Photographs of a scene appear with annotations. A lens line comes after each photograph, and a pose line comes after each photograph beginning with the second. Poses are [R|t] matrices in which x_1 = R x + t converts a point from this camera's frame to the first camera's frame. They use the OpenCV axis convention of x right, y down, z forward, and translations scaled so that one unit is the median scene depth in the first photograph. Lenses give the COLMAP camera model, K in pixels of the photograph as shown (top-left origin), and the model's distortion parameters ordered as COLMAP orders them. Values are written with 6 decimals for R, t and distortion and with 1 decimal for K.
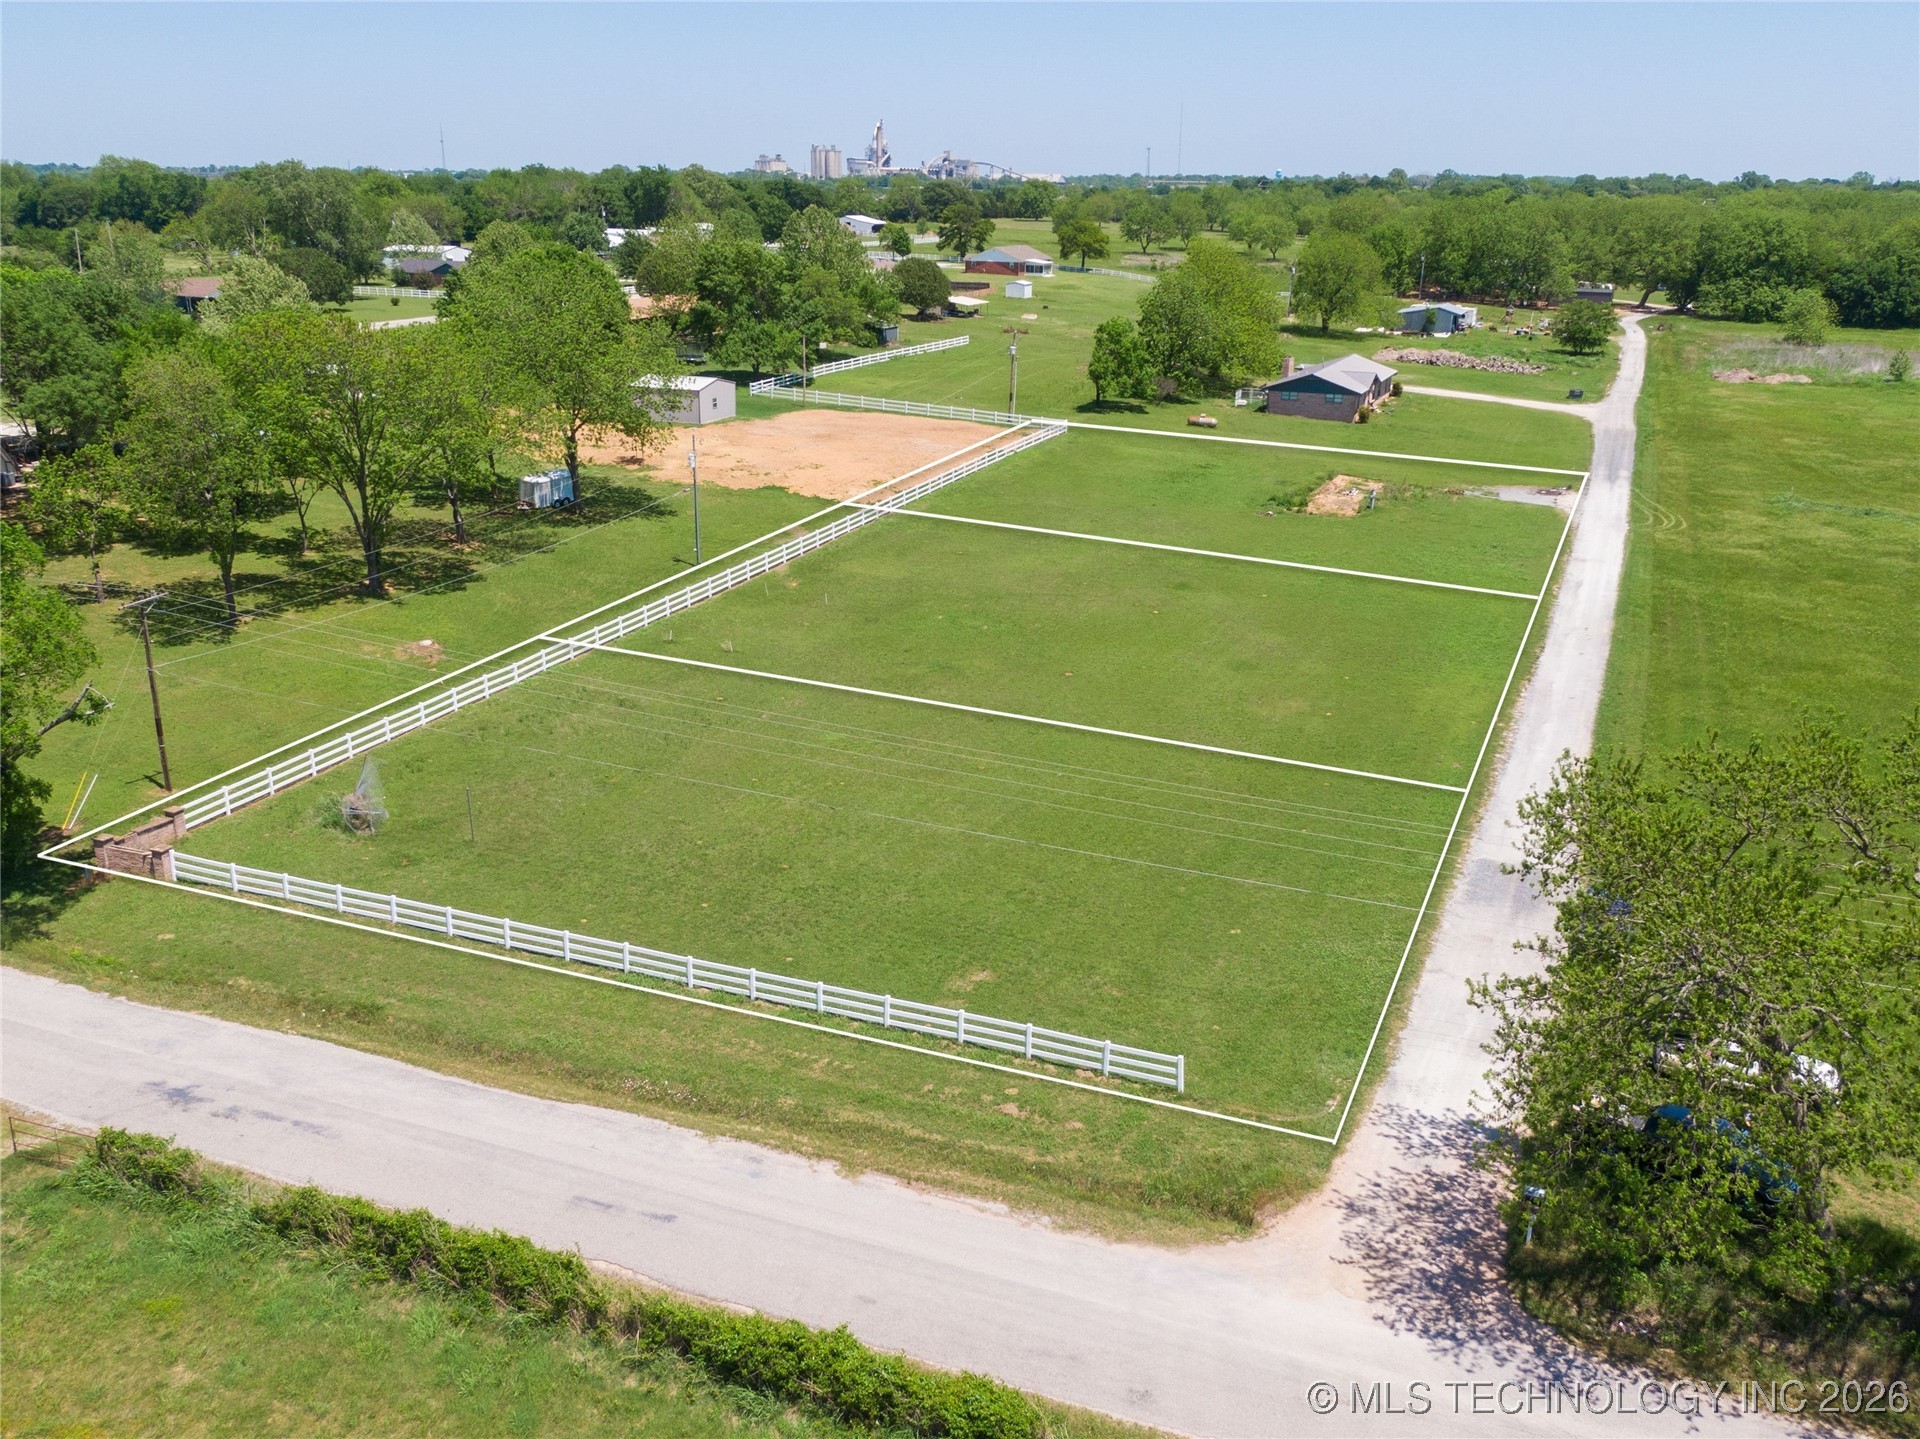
lens RADIAL K [[1634.4, 0, 969.0], [0, 1634.4, 767.3], [0, 0, 1]] dist [0.019114, 0.010898]
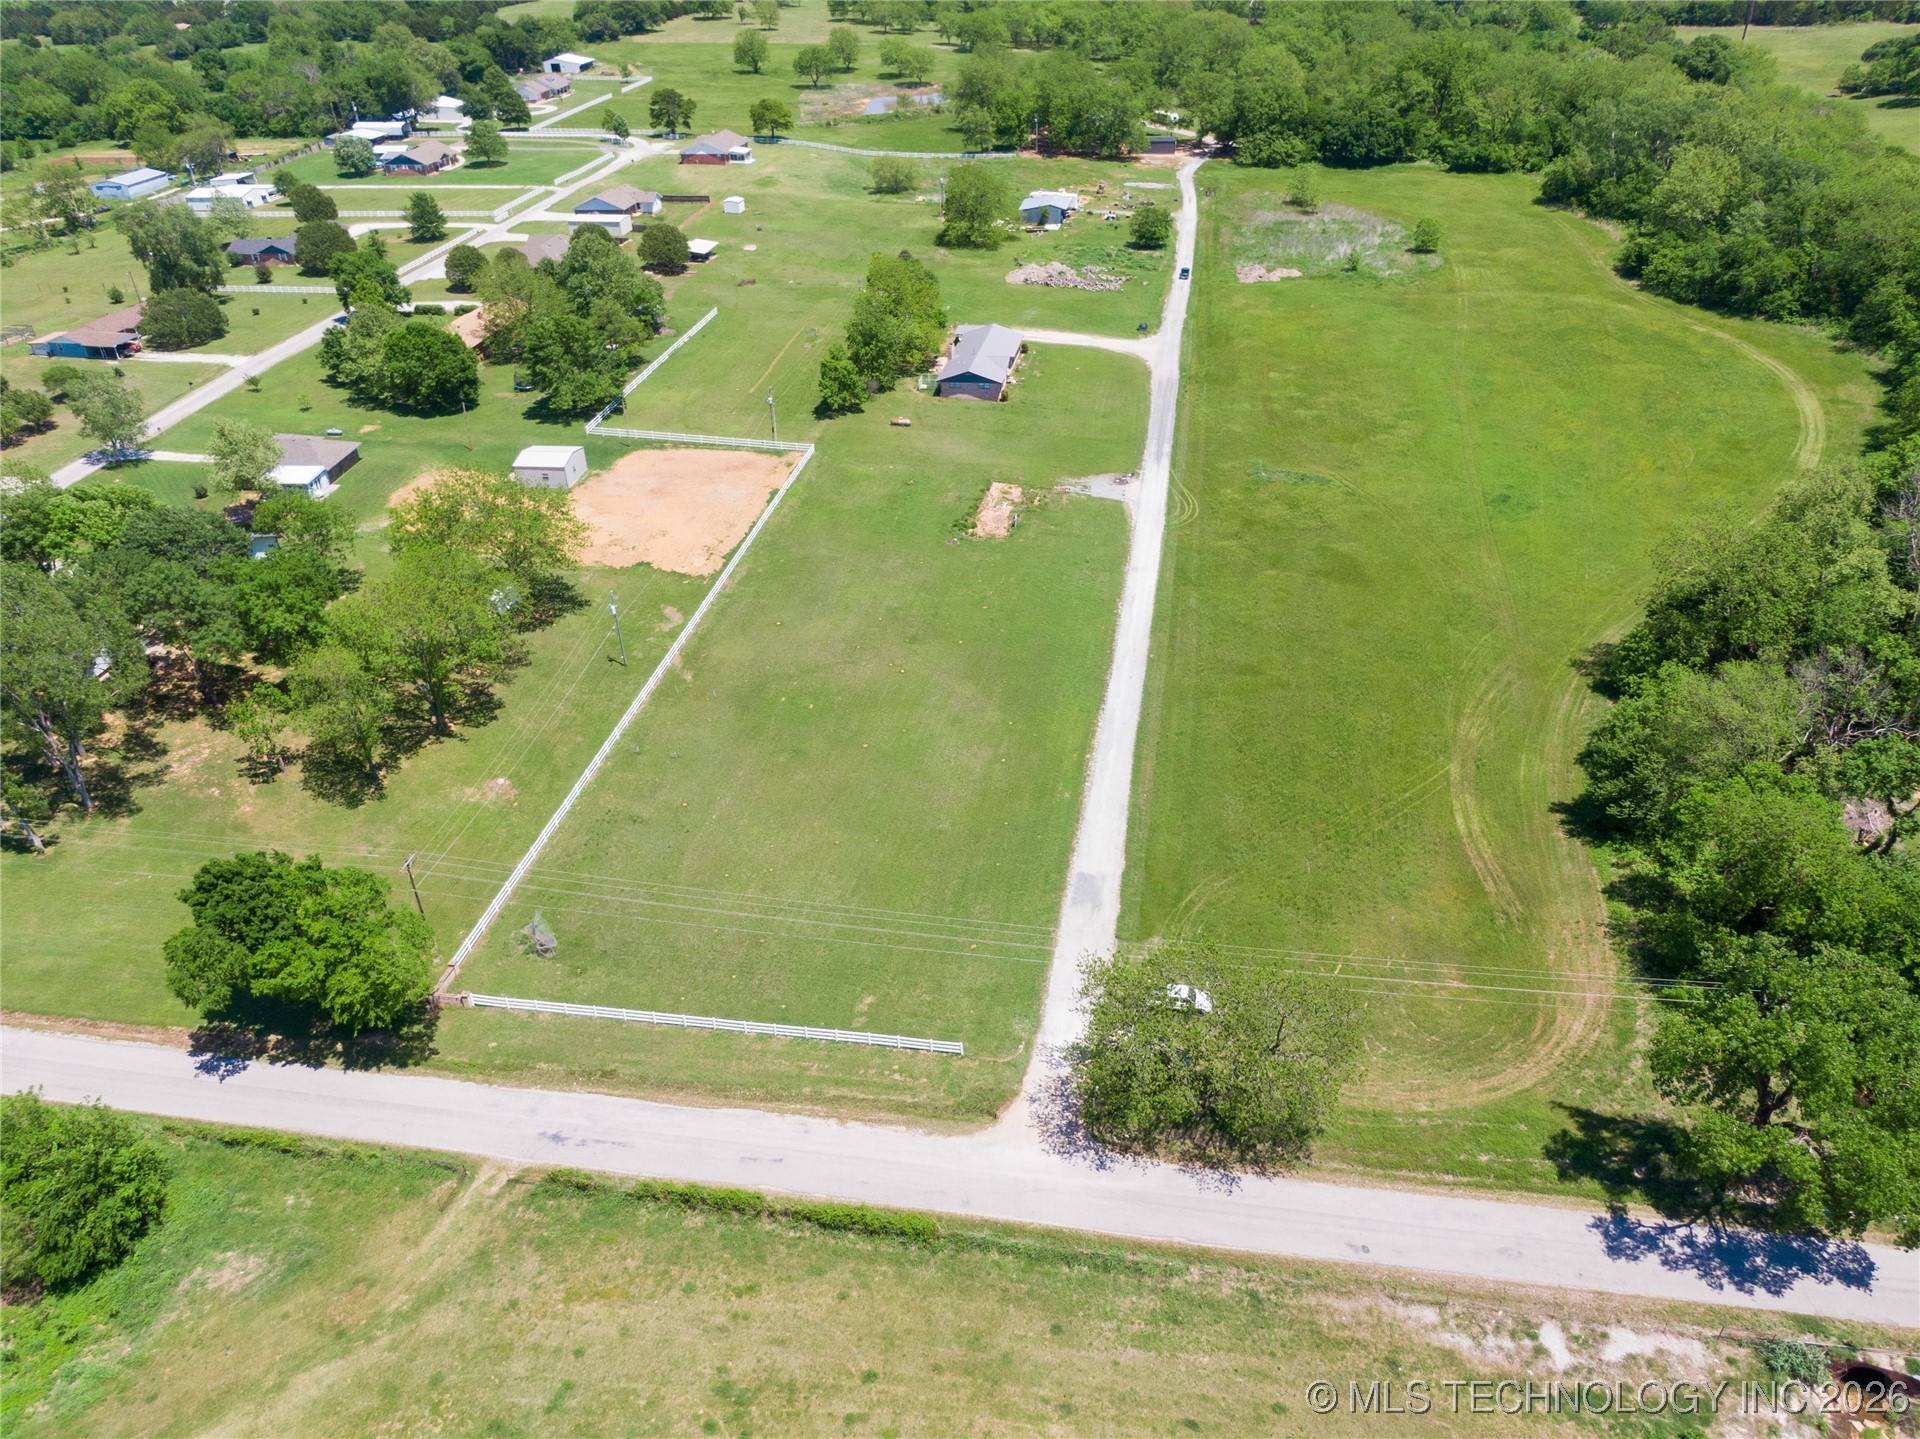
lens RADIAL K [[1352.7, 0, 960.0], [0, 1352.7, 719.5], [0, 0, 1]] dist [0.051578, -0.073569]
pose [[0.977017, -0.153539, 0.147867, -0.079585], [0.116951, 0.966051, 0.230366, -0.606102], [-0.178217, -0.207778, 0.961804, -0.694667]]
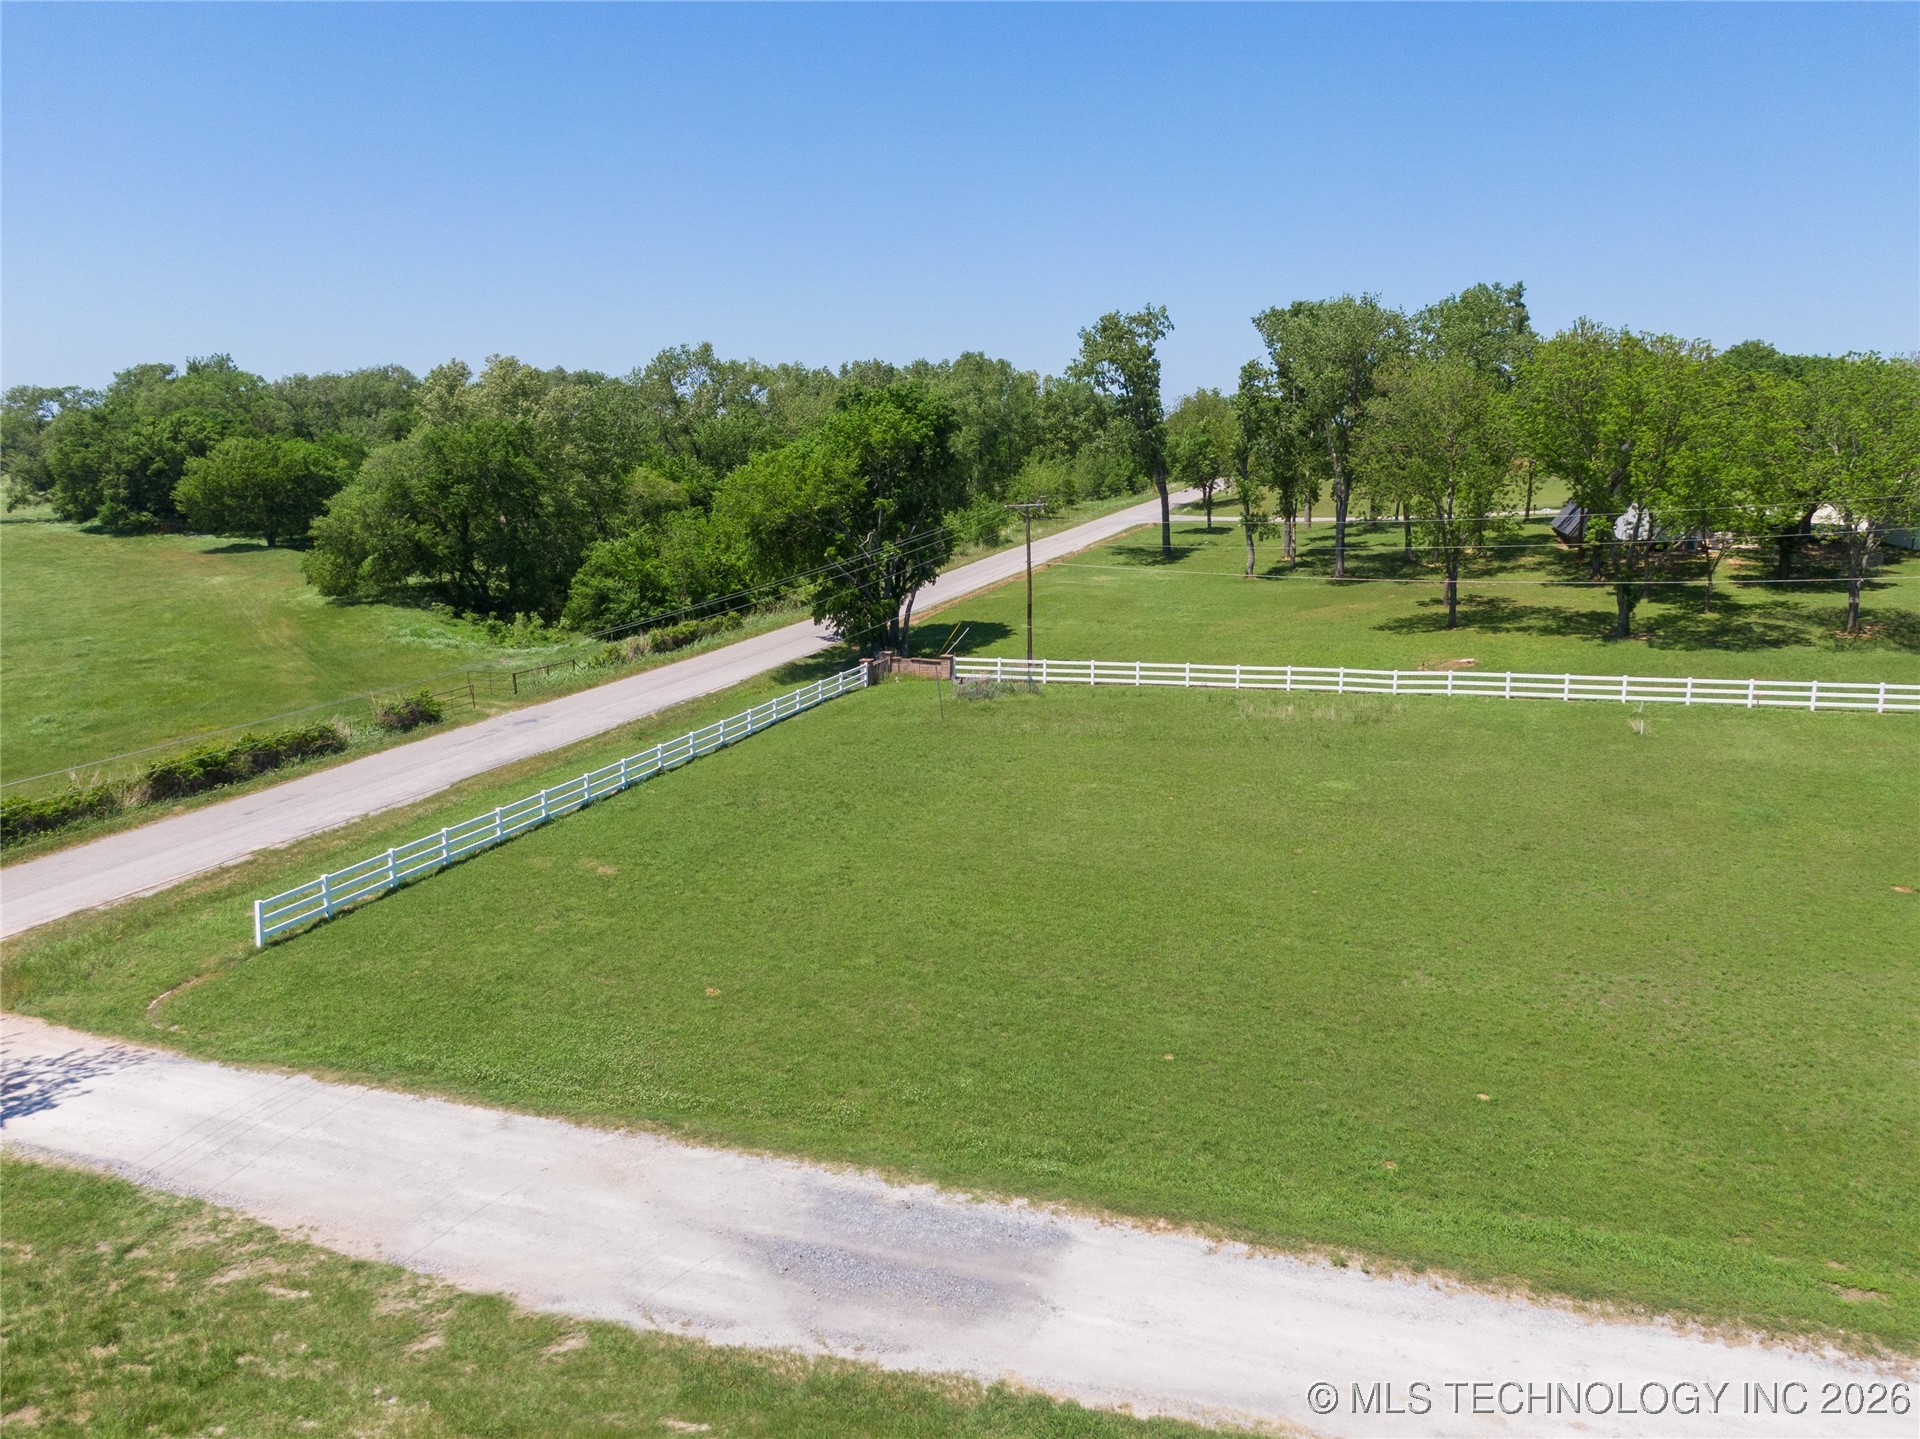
lens RADIAL K [[1478.0, 0, 960.0], [0, 1478.0, 719.5], [0, 0, 1]] dist [0.049770, -0.072249]
pose [[0.044748, 0.179256, -0.982784, 0.676700], [-0.330711, 0.930959, 0.154746, -0.111523], [0.942671, 0.318093, 0.100941, 0.955309]]
